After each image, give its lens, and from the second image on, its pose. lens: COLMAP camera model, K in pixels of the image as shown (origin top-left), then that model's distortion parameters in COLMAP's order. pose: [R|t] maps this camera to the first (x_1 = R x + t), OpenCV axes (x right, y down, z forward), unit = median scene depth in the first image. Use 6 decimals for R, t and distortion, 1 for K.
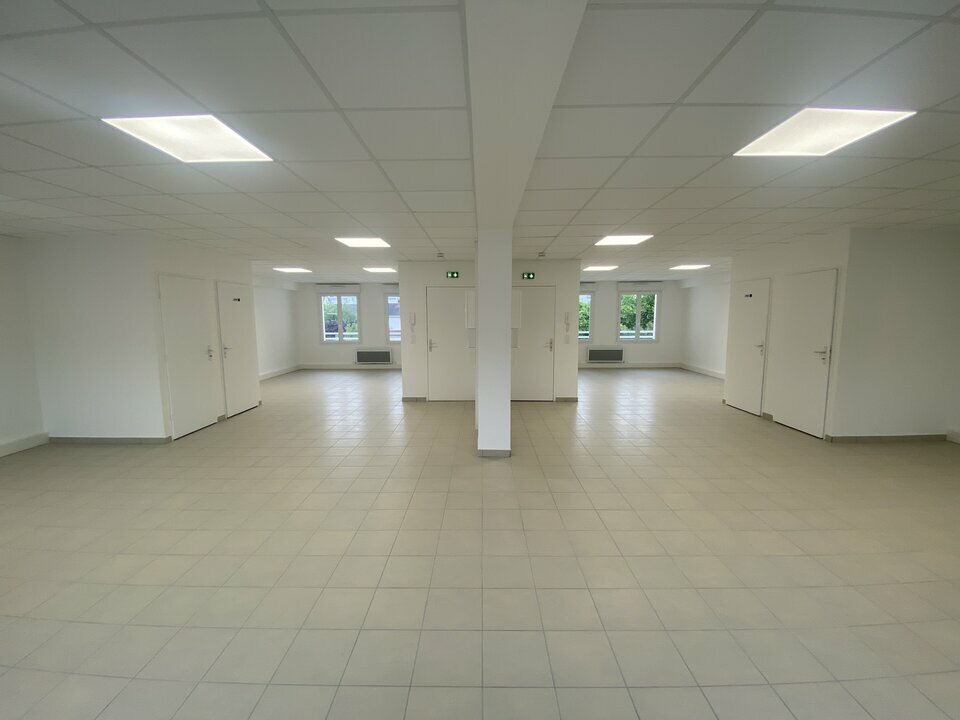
lens RADIAL K [[391.0, 0, 480.0], [0, 391.0, 360.0], [0, 0, 1]] dist [-0.001997, -0.000486]
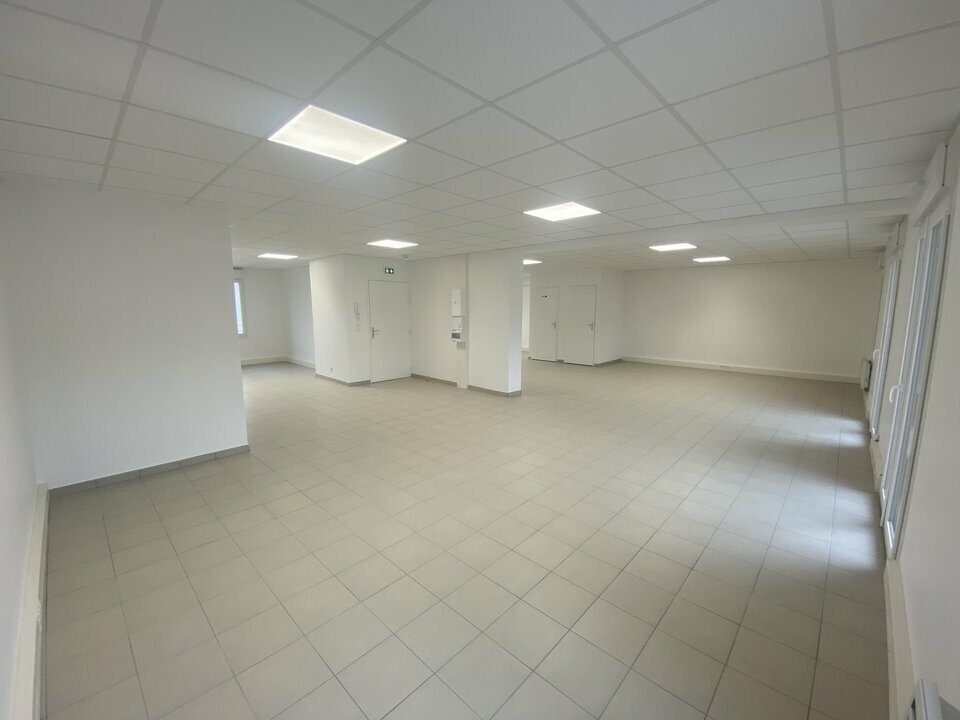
lens RADIAL K [[391.0, 0, 480.0], [0, 391.0, 360.0], [0, 0, 1]] dist [-0.001997, -0.000486]
pose [[0.680201, -0.097727, 0.726482, -0.759098], [0.080330, 0.995042, 0.058642, -0.000107], [-0.728611, 0.018470, 0.684679, 0.010309]]
